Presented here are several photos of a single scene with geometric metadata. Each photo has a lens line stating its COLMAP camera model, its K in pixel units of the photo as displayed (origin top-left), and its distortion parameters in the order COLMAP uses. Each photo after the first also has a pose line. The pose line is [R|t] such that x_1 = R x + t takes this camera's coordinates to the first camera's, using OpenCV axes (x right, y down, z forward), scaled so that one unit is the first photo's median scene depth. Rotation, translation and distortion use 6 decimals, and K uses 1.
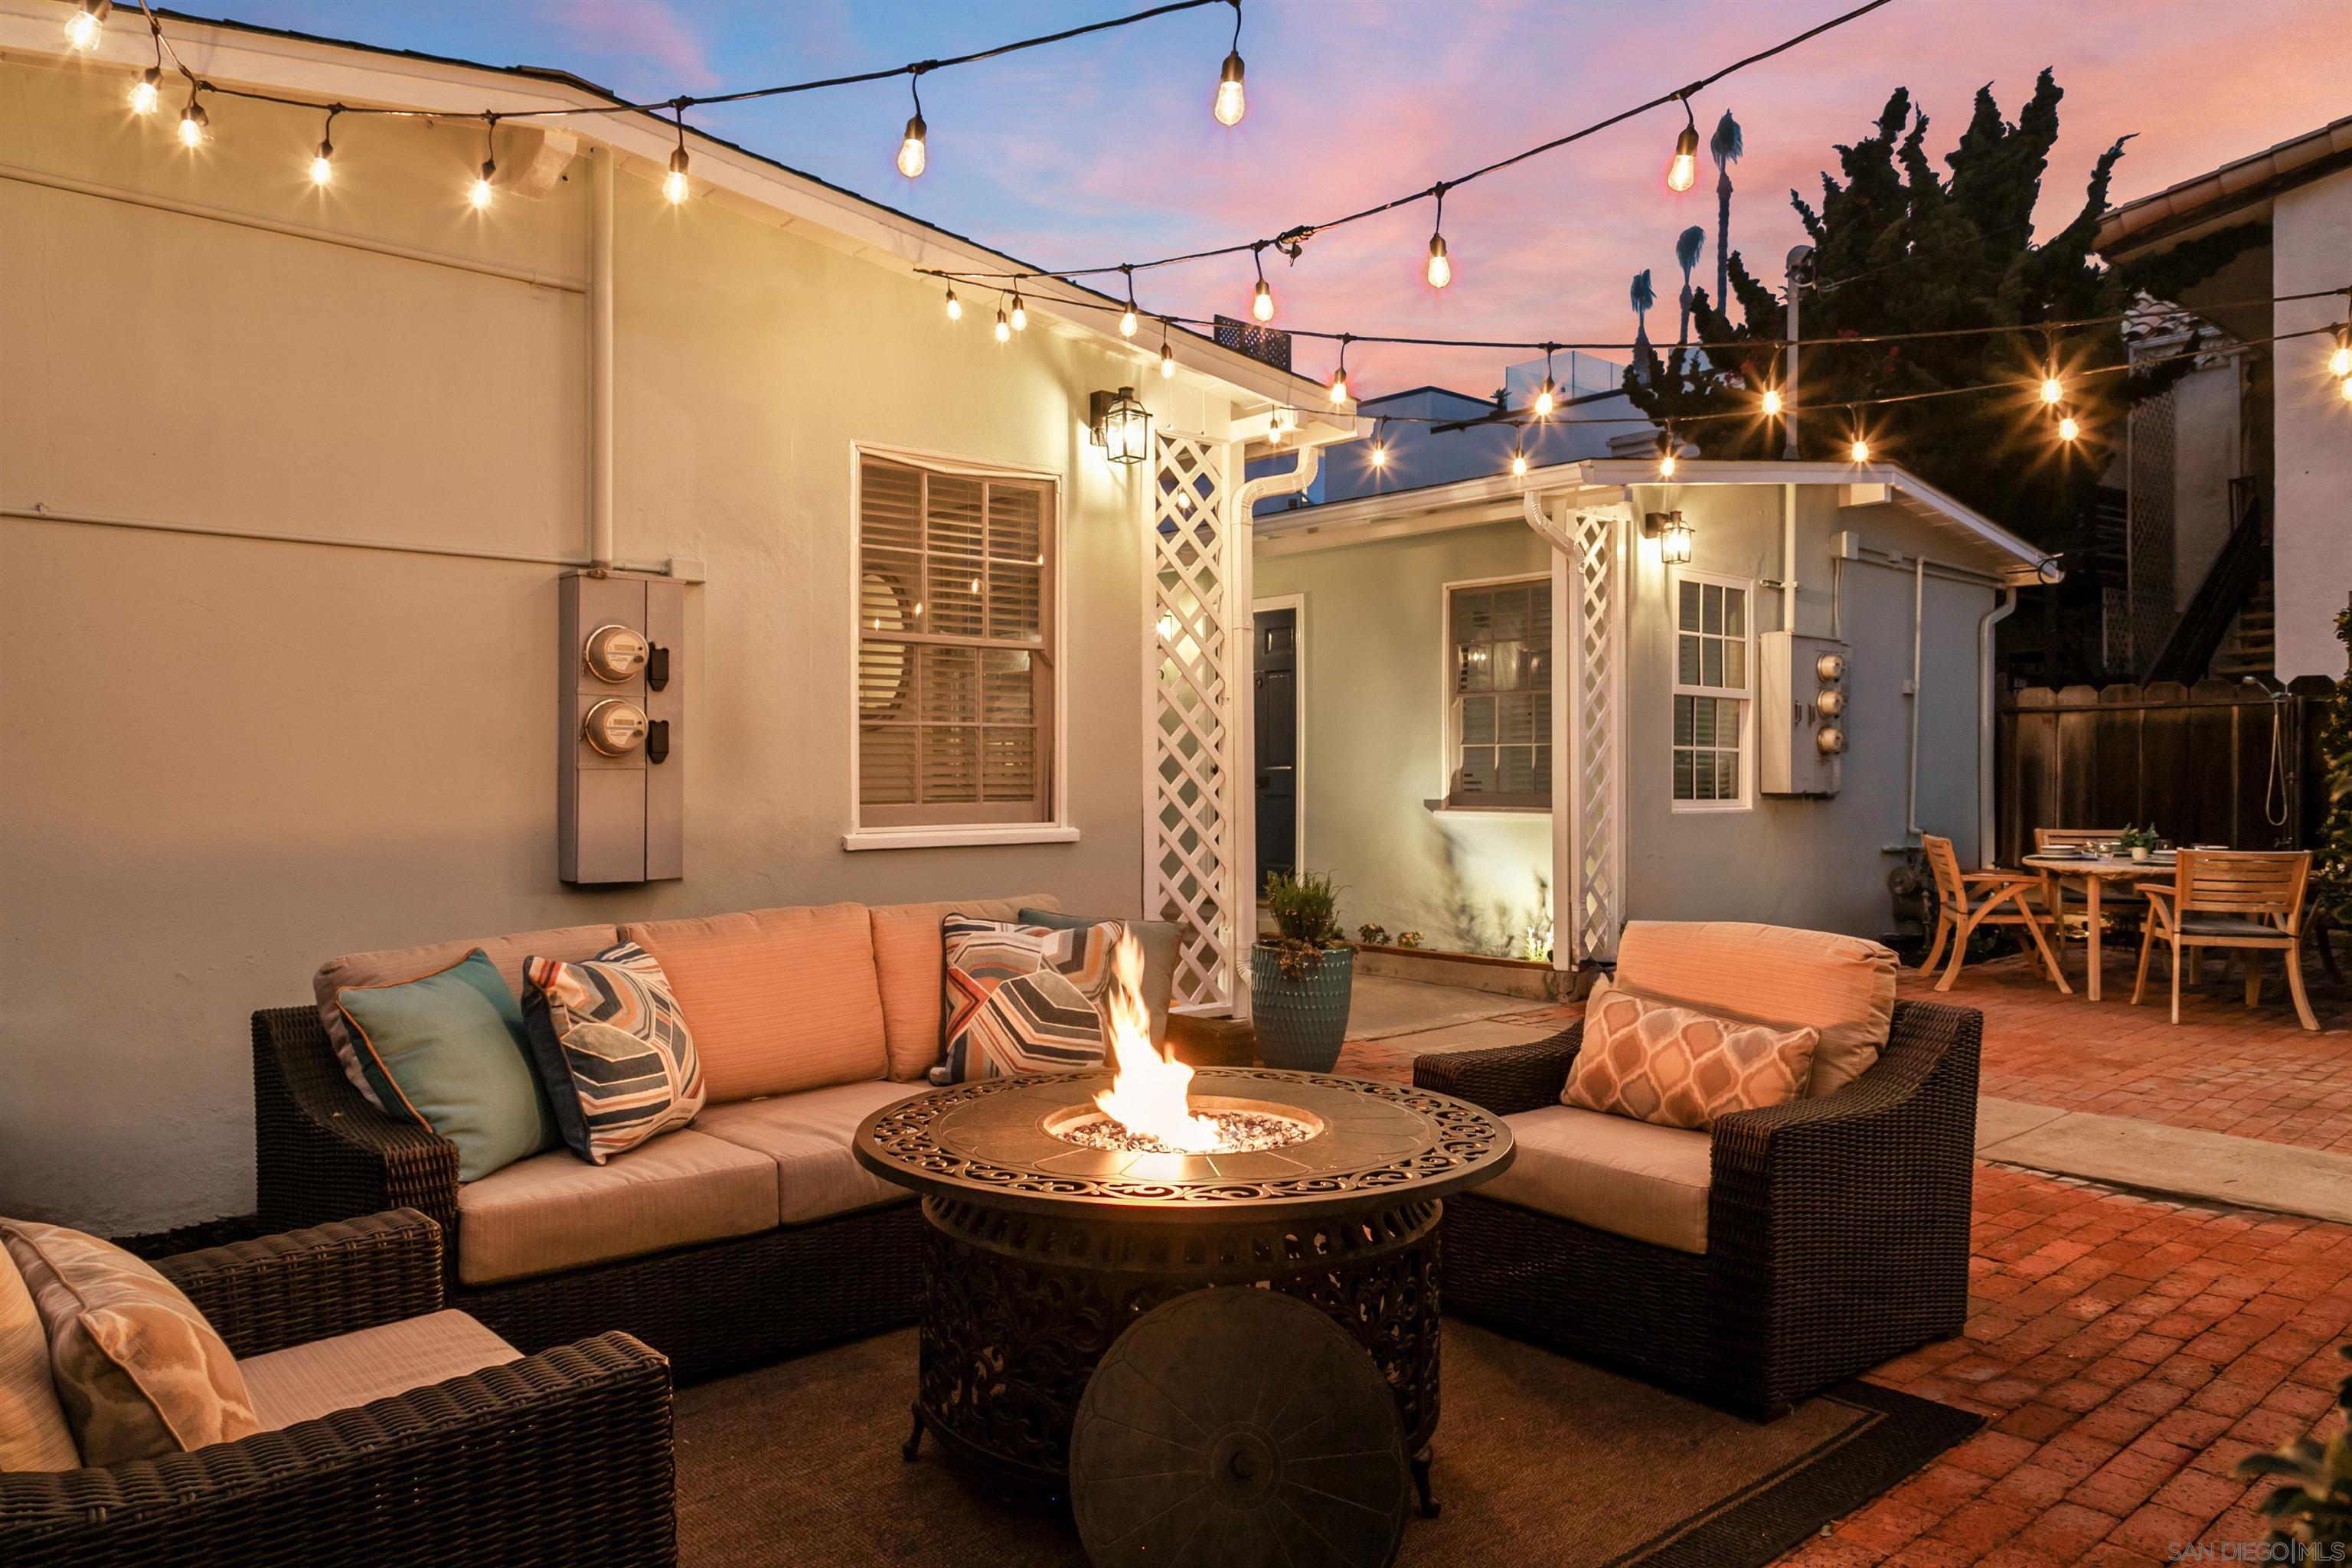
lens RADIAL K [[1575.0, 0, 1176.0], [0, 1575.0, 784.0], [0, 0, 1]] dist [0.002407, 0.000384]
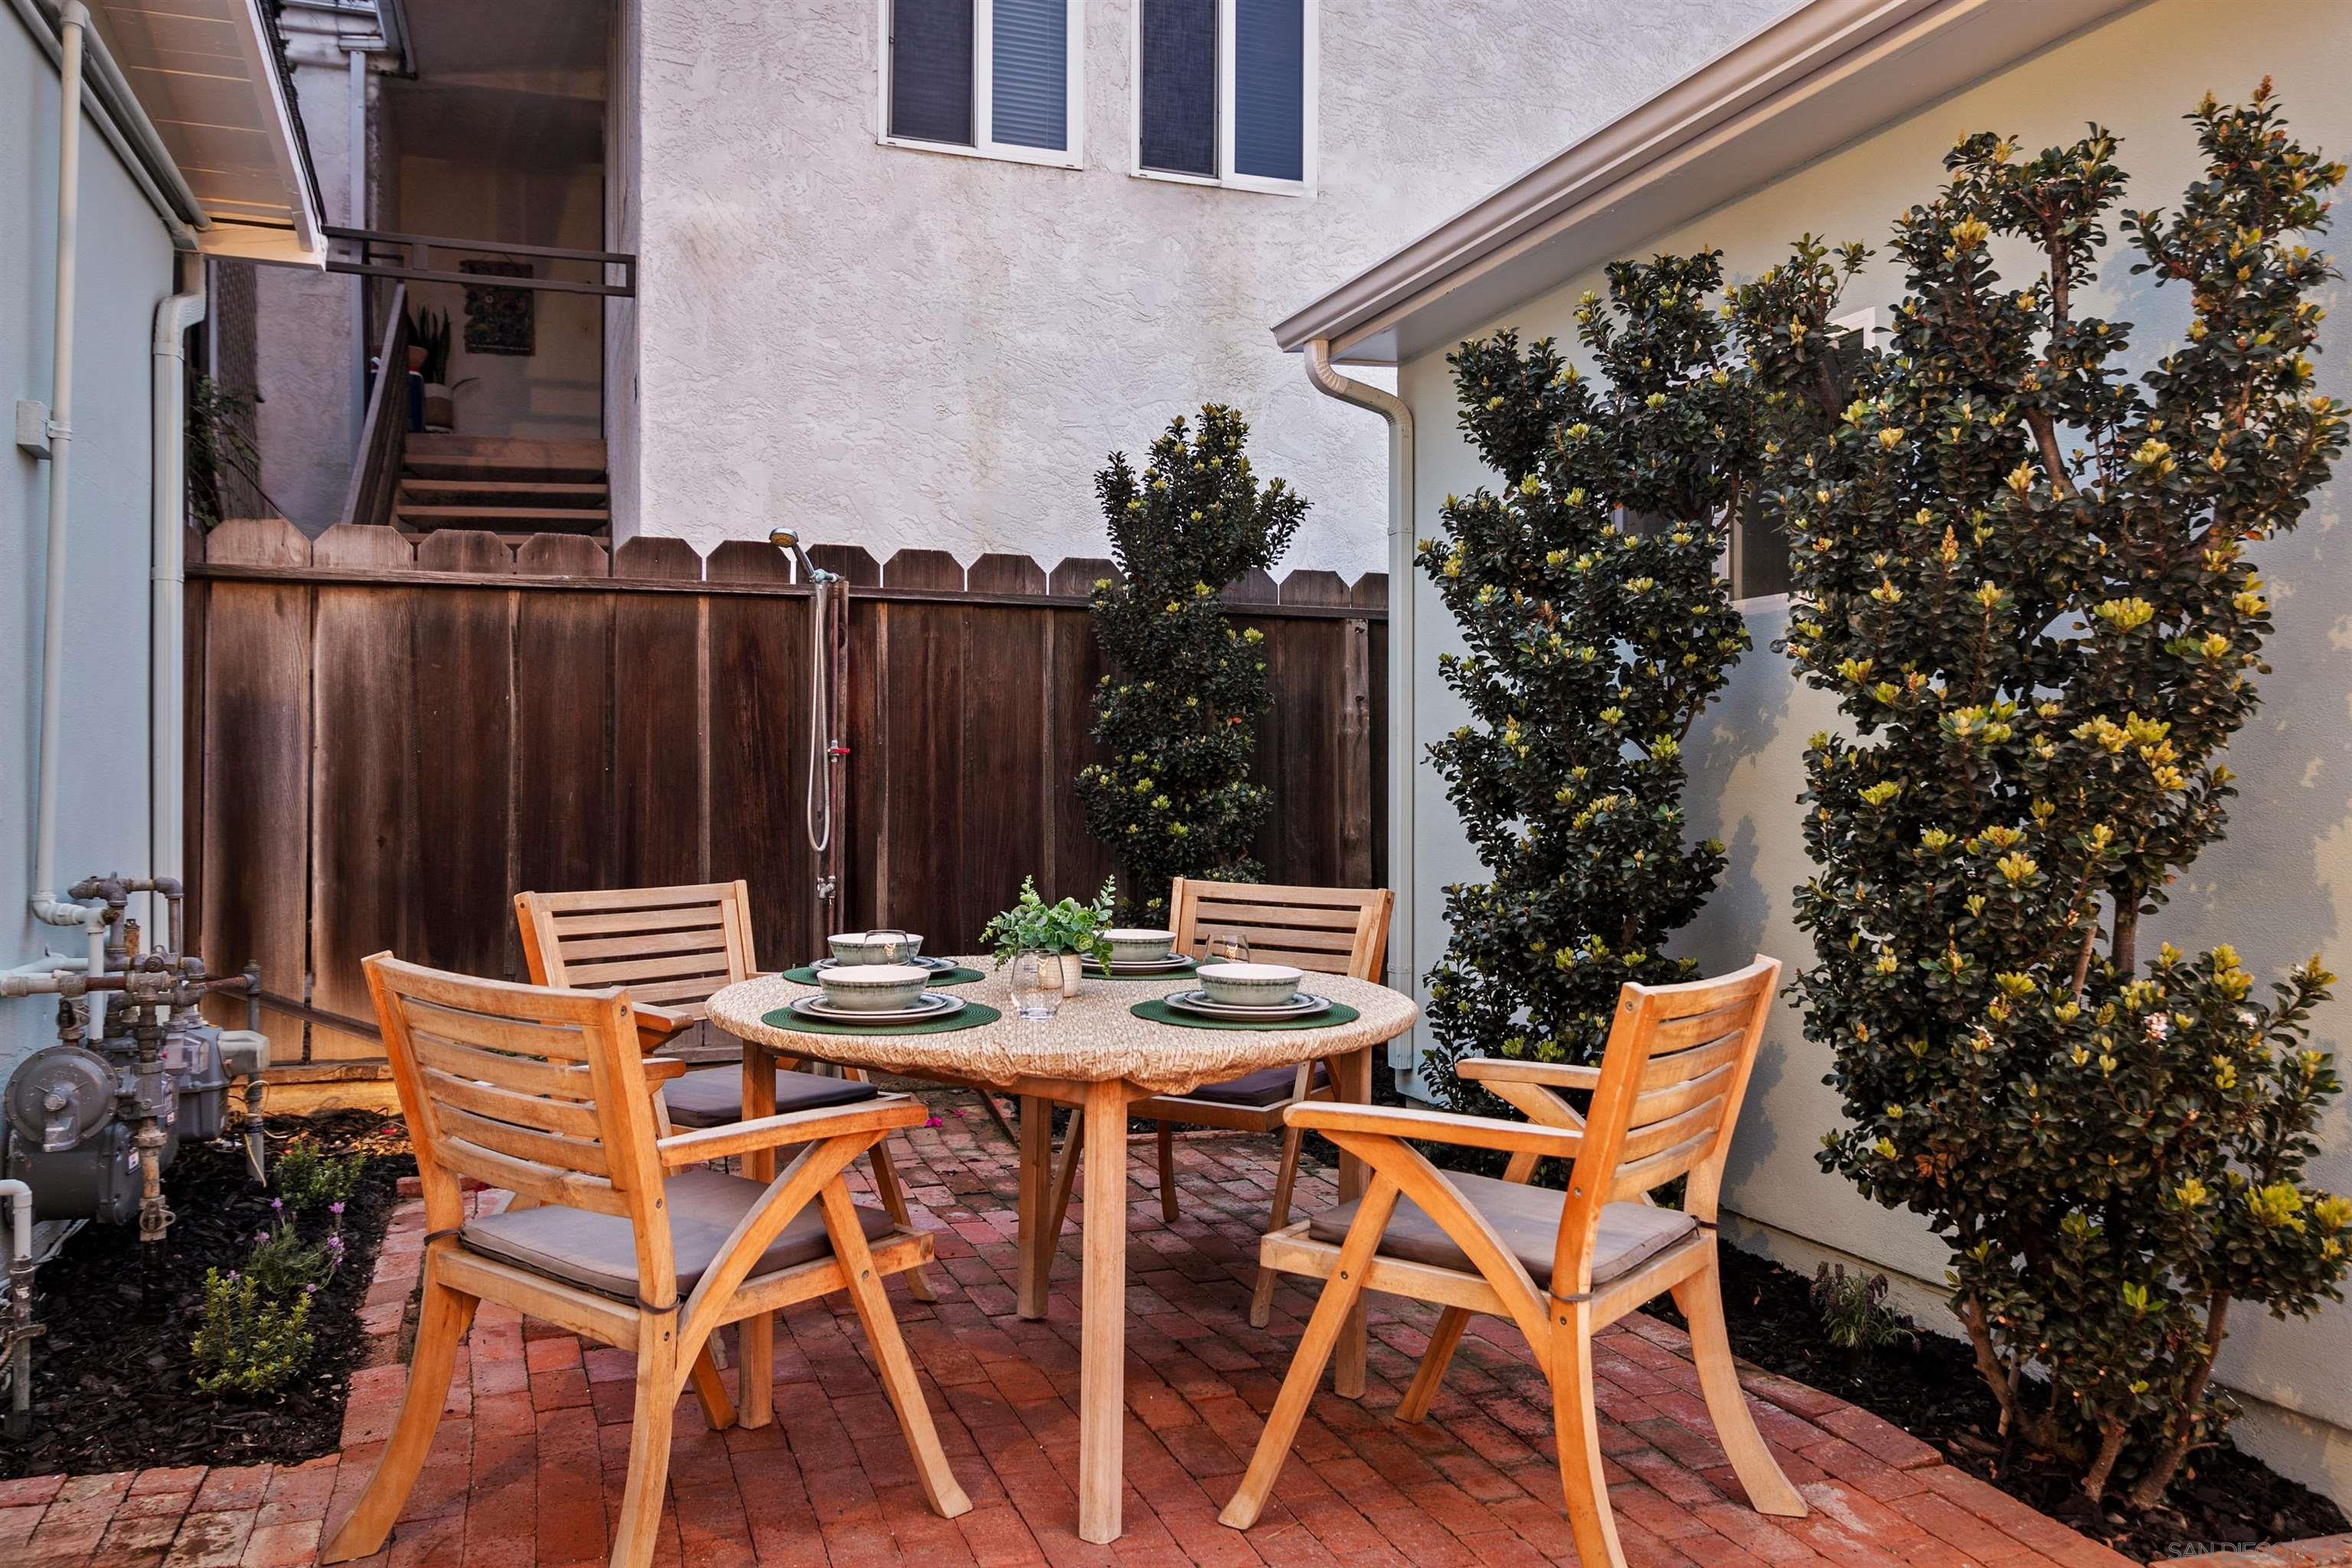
lens RADIAL K [[1745.8, 0, 1176.0], [0, 1745.8, 784.0], [0, 0, 1]] dist [0.072111, 0.002508]
pose [[0.376440, -0.000974, 0.926441, 0.222171], [-0.004228, 0.999987, 0.002769, 0.003812], [-0.926431, -0.004960, 0.376431, 0.642720]]
